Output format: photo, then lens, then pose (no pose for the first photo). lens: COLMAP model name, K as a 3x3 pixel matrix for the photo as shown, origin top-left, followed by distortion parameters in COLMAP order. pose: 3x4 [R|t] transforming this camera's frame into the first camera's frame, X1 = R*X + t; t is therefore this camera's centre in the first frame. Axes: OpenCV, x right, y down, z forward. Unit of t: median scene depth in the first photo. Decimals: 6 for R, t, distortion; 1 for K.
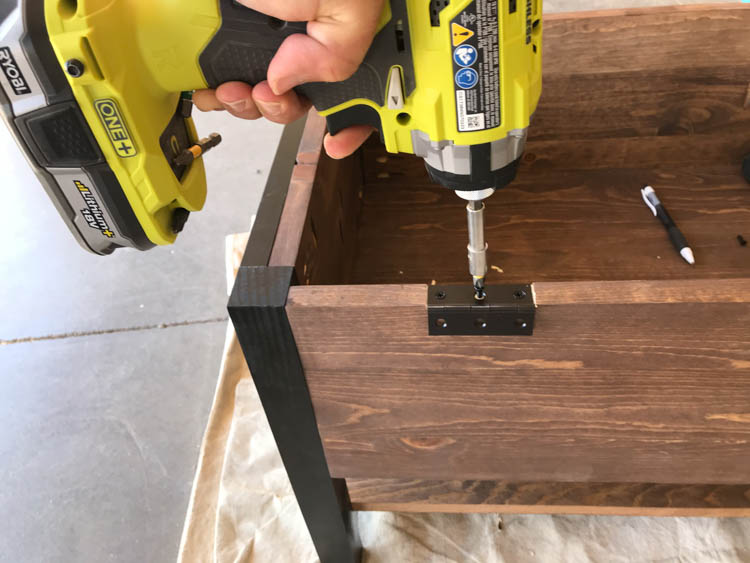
lens RADIAL K [[604.8, 0, 375.0], [0, 604.8, 281.5], [0, 0, 1]] dist [0.007962, -0.002594]
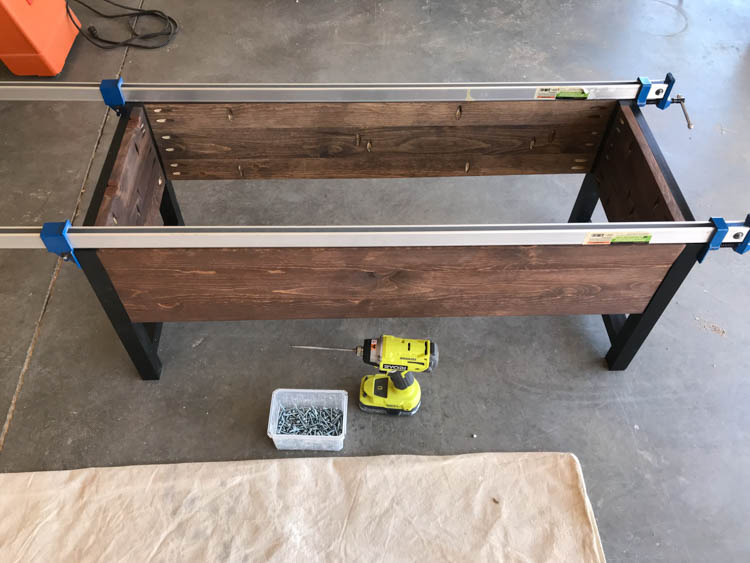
lens RADIAL K [[604.8, 0, 375.0], [0, 604.8, 281.5], [0, 0, 1]] dist [0.007962, -0.002594]
pose [[0.988614, -0.014326, 0.149788, 0.557286], [-0.003947, 0.992647, 0.120985, -0.132555], [-0.150420, -0.120198, 0.981288, -1.552584]]
